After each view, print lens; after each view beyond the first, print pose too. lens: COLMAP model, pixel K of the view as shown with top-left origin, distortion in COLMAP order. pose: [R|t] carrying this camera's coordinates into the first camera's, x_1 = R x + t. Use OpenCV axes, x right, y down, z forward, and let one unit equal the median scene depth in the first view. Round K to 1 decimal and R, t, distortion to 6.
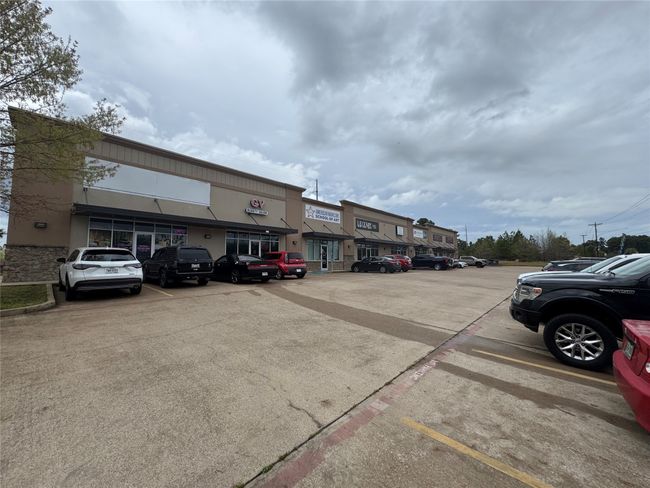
lens RADIAL K [[260.0, 0, 325.0], [0, 260.0, 244.0], [0, 0, 1]] dist [-0.001890, -0.000412]
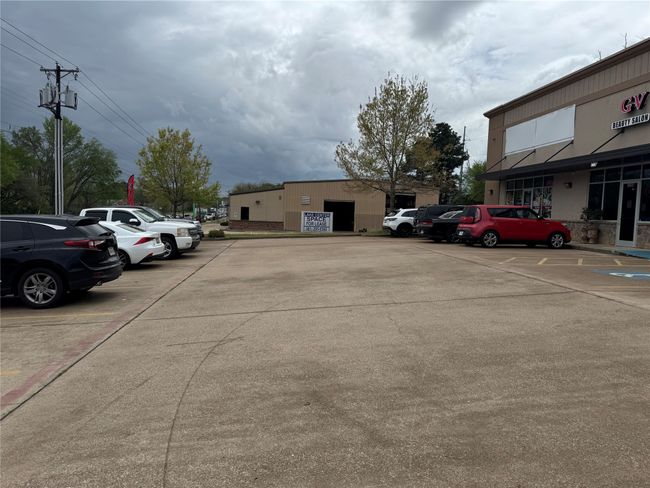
lens RADIAL K [[452.5, 0, 325.0], [0, 452.5, 244.0], [0, 0, 1]] dist [-0.000189, -0.000087]
pose [[-0.642831, 0.043259, -0.764786, 0.877441], [0.035300, 0.999016, 0.026837, 0.072332], [0.765194, -0.009745, -0.643726, 1.253540]]
